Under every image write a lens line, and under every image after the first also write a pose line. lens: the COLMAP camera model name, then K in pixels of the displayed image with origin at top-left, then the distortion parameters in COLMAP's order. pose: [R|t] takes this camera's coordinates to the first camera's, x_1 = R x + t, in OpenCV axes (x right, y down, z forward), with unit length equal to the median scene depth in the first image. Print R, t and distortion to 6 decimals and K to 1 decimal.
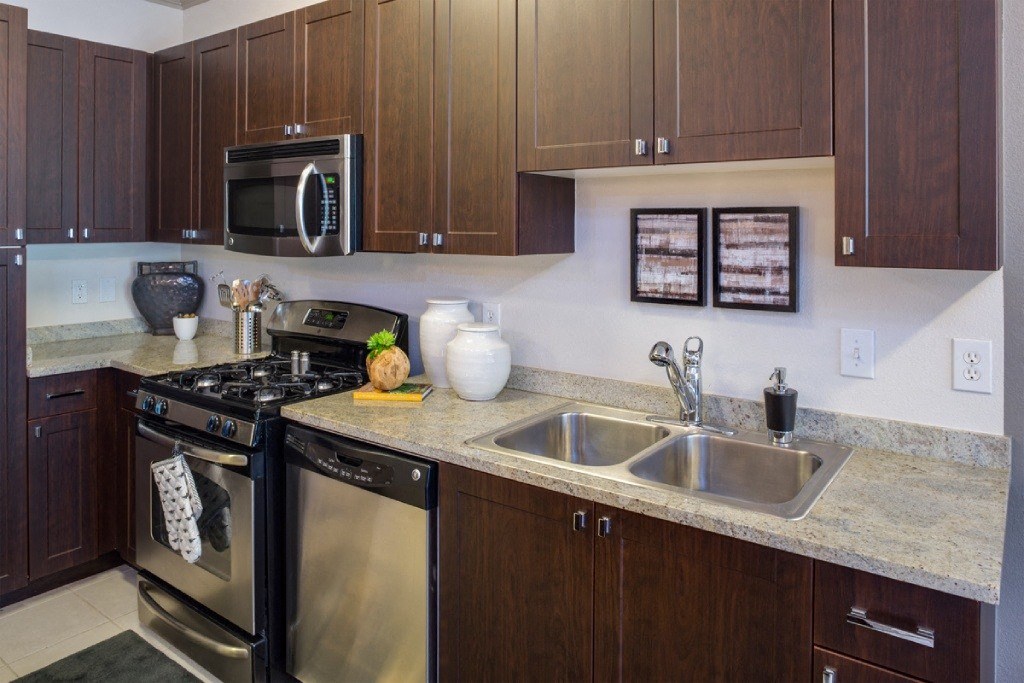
lens RADIAL K [[701.6, 0, 511.6], [0, 701.6, 219.3], [0, 0, 1]] dist [-0.024014, 0.001571]
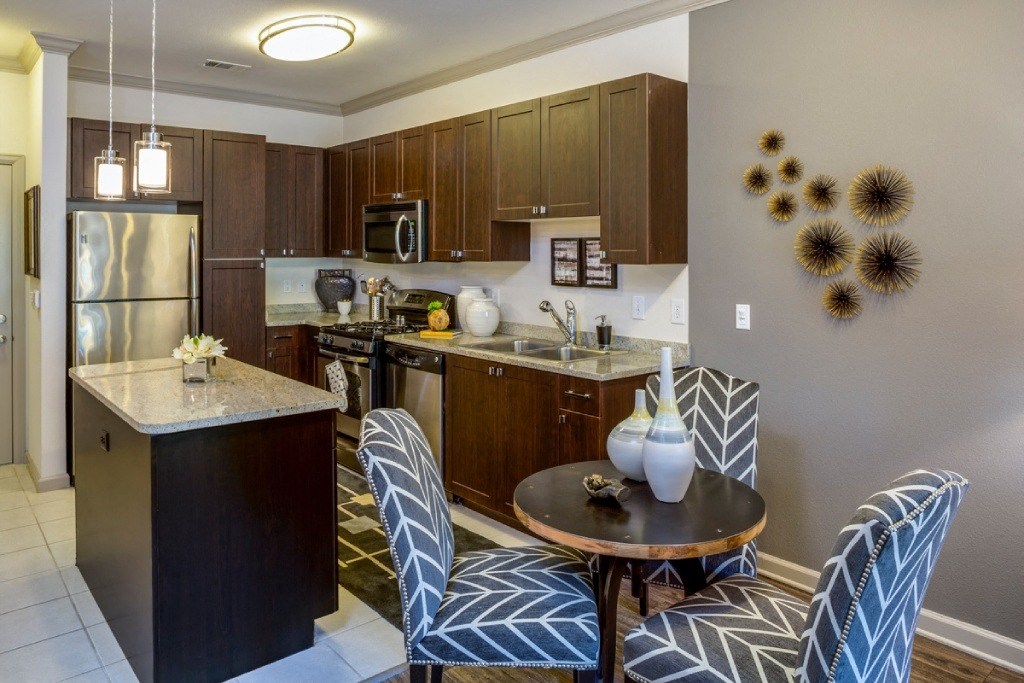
lens RADIAL K [[701.6, 0, 511.6], [0, 701.6, 219.3], [0, 0, 1]] dist [-0.024014, 0.001571]
pose [[0.976757, -0.011560, -0.214040, 0.416375], [0.004735, 0.999465, -0.032375, -0.003996], [0.214299, 0.030609, 0.976288, -0.816324]]
